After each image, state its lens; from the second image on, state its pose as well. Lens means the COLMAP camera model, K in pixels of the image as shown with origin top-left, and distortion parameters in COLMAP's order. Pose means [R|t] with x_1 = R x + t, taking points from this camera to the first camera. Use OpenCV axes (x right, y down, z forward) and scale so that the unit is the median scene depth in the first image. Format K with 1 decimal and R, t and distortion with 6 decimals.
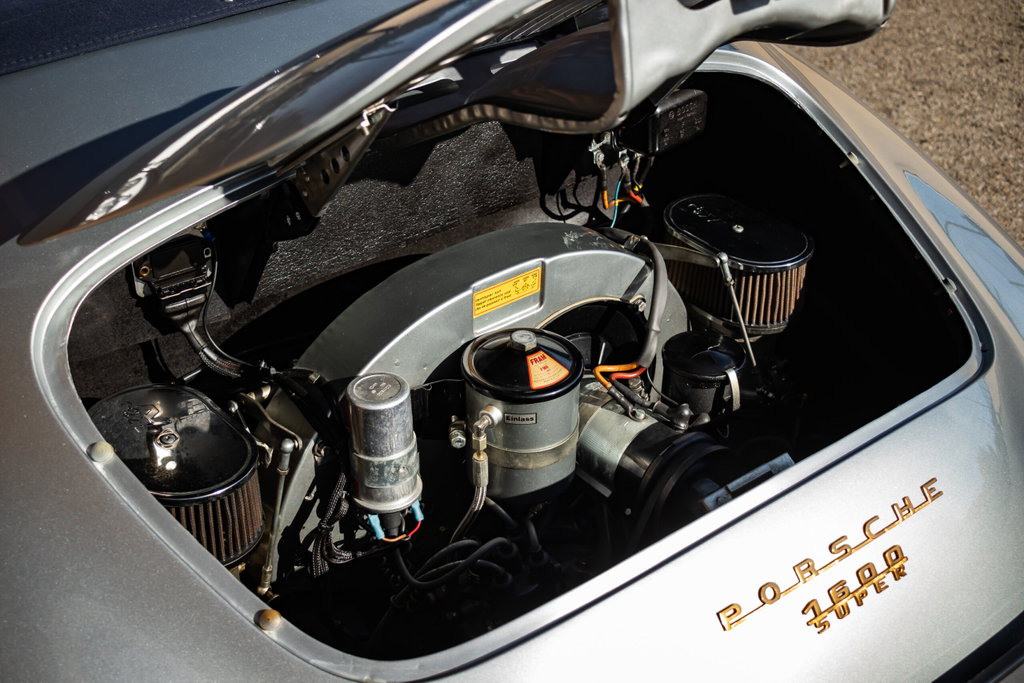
lens RADIAL K [[1375.3, 0, 509.2], [0, 1375.3, 340.8], [0, 0, 1]] dist [0.031819, 0.000000]
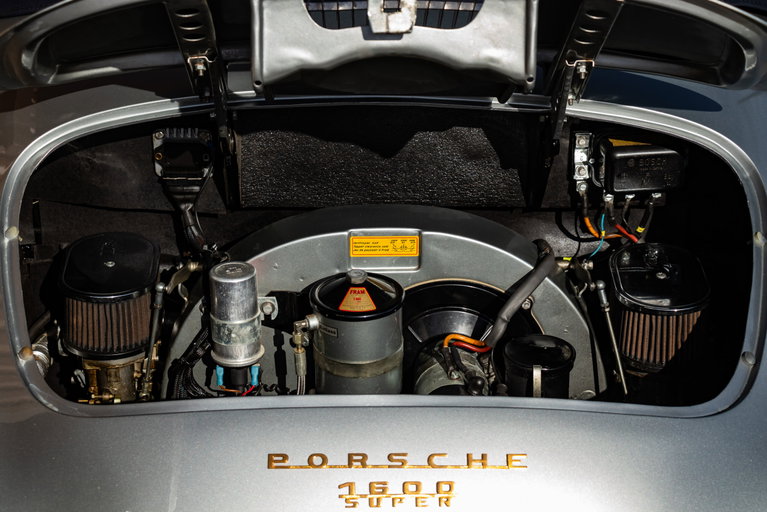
lens RADIAL K [[1699.4, 0, 385.3], [0, 1699.4, 257.2], [0, 0, 1]] dist [0.363066, 0.000000]
pose [[0.793678, 0.265400, -0.547393, 0.884304], [-0.329175, 0.944066, -0.019554, 0.004998], [0.511586, 0.195707, 0.836647, -0.322773]]
